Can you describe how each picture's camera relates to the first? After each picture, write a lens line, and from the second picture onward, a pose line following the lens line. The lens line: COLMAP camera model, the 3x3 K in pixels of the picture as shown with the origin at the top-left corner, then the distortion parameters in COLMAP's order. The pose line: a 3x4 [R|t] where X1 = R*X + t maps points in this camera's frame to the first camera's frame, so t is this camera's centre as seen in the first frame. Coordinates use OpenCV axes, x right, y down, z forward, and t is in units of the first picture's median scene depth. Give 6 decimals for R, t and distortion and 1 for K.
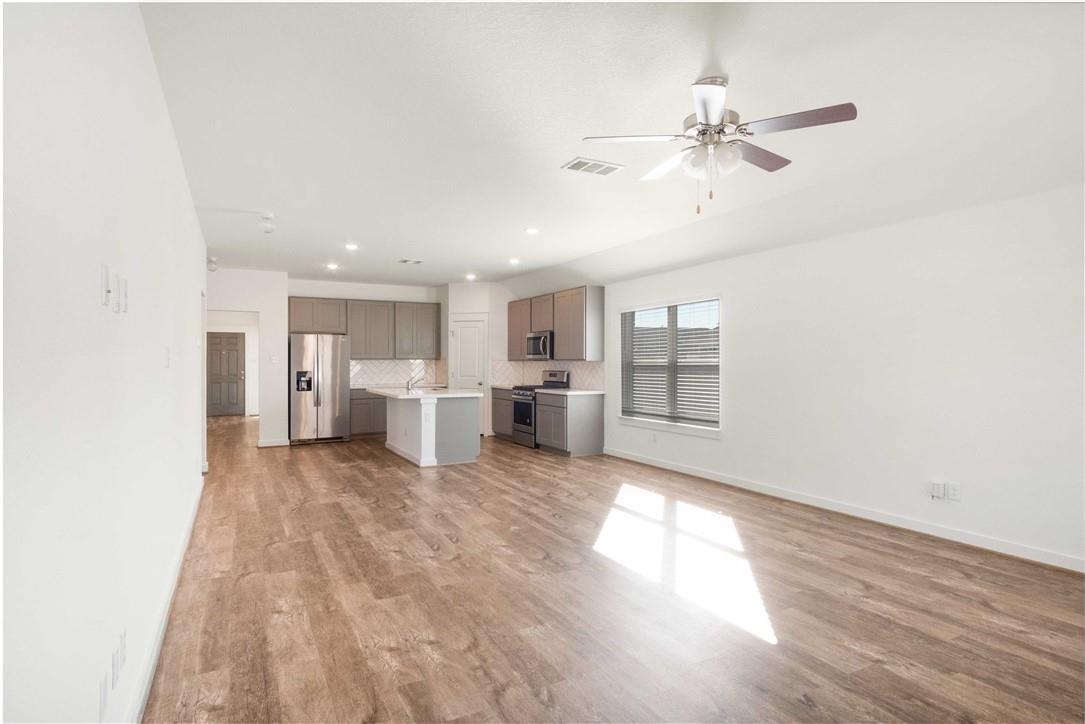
lens RADIAL K [[570.9, 0, 542.5], [0, 570.9, 362.0], [0, 0, 1]] dist [0.002095, 0.000174]
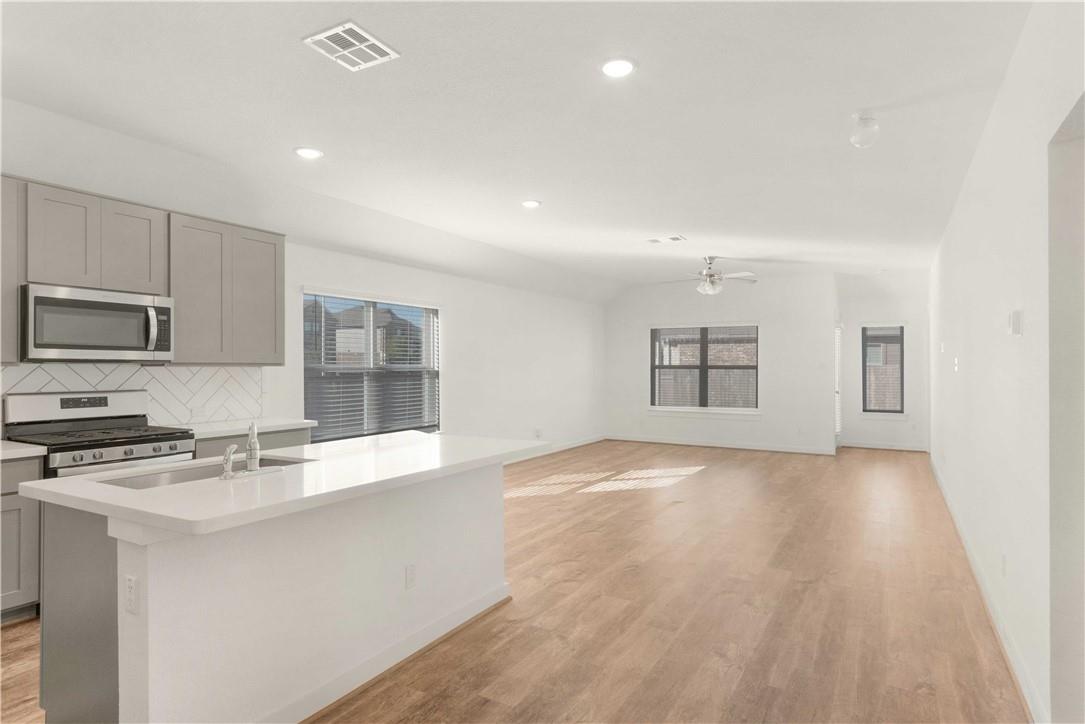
lens RADIAL K [[585.7, 0, 541.3], [0, 585.7, 360.5], [0, 0, 1]] dist [0.005323, 0.000277]
pose [[-0.519495, 0.013938, 0.854360, -0.511117], [0.000119, 0.999868, -0.016239, 0.001062], [-0.854473, -0.008335, -0.519428, 0.990863]]
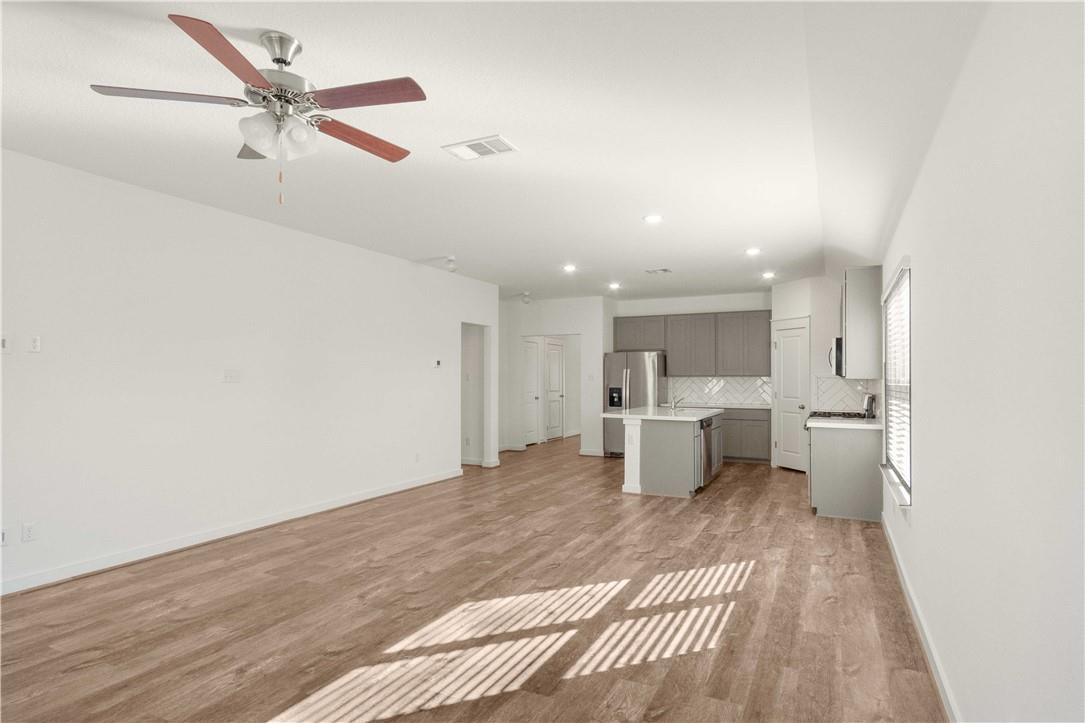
lens RADIAL K [[585.7, 0, 541.3], [0, 585.7, 360.0], [0, 0, 1]] dist [0.005323, 0.000277]
pose [[0.580838, -0.022677, -0.813703, 0.397948], [-0.003186, 0.999541, -0.030131, -0.001787], [0.814013, 0.020093, 0.580500, 0.270878]]
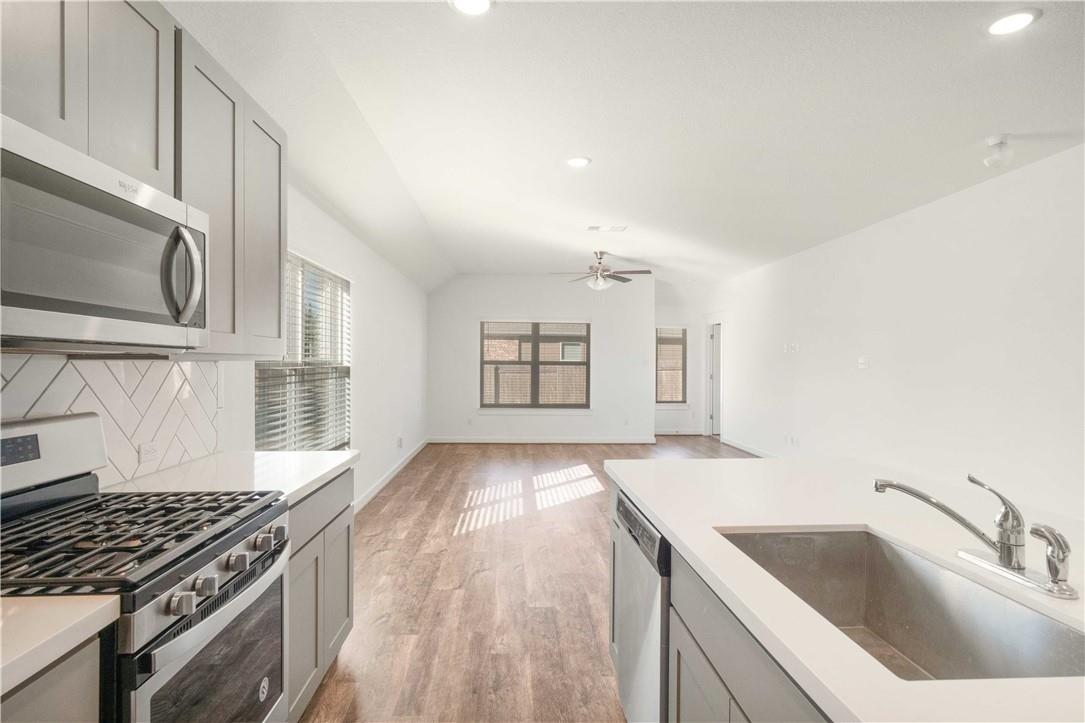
lens RADIAL K [[580.2, 0, 538.5], [0, 580.2, 369.7], [0, 0, 1]] dist [0.004293, 0.000405]
pose [[-0.906237, -0.007165, 0.422710, -0.181337], [-0.004245, 0.999960, 0.007848, -0.000471], [-0.422749, 0.005317, -0.906231, 1.132267]]
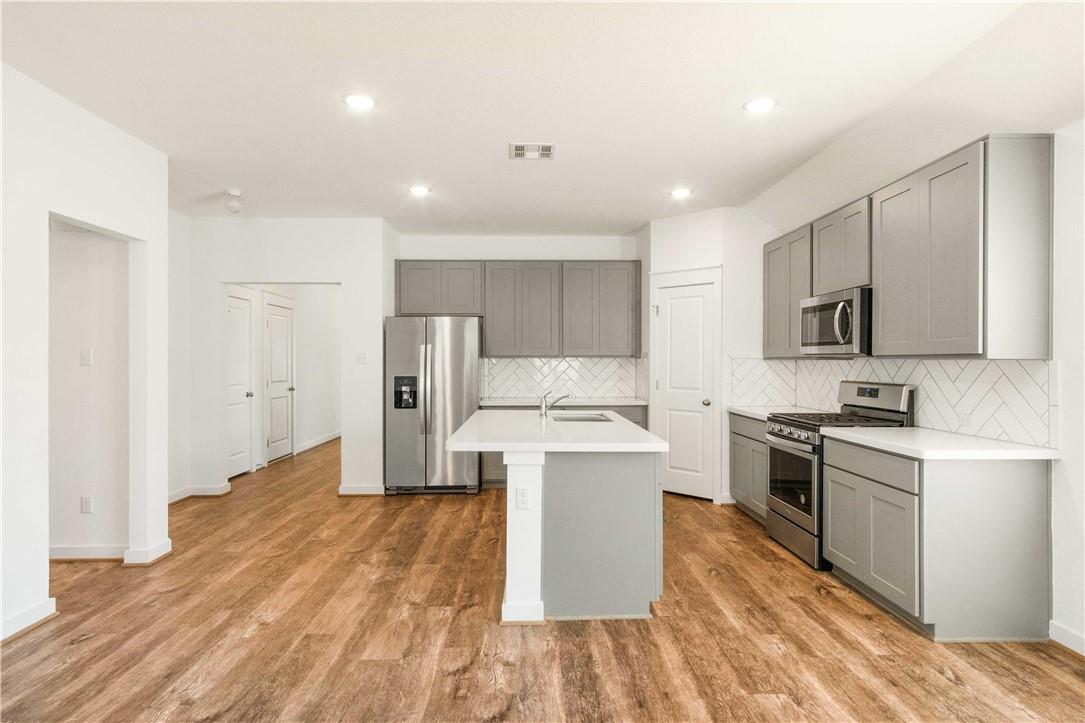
lens RADIAL K [[585.7, 0, 541.3], [0, 585.7, 360.0], [0, 0, 1]] dist [0.005323, 0.000277]
pose [[0.893104, 0.000264, -0.449850, -0.002488], [-0.001400, 0.999997, -0.002192, -0.000225], [0.449848, 0.002587, 0.893101, 0.520580]]
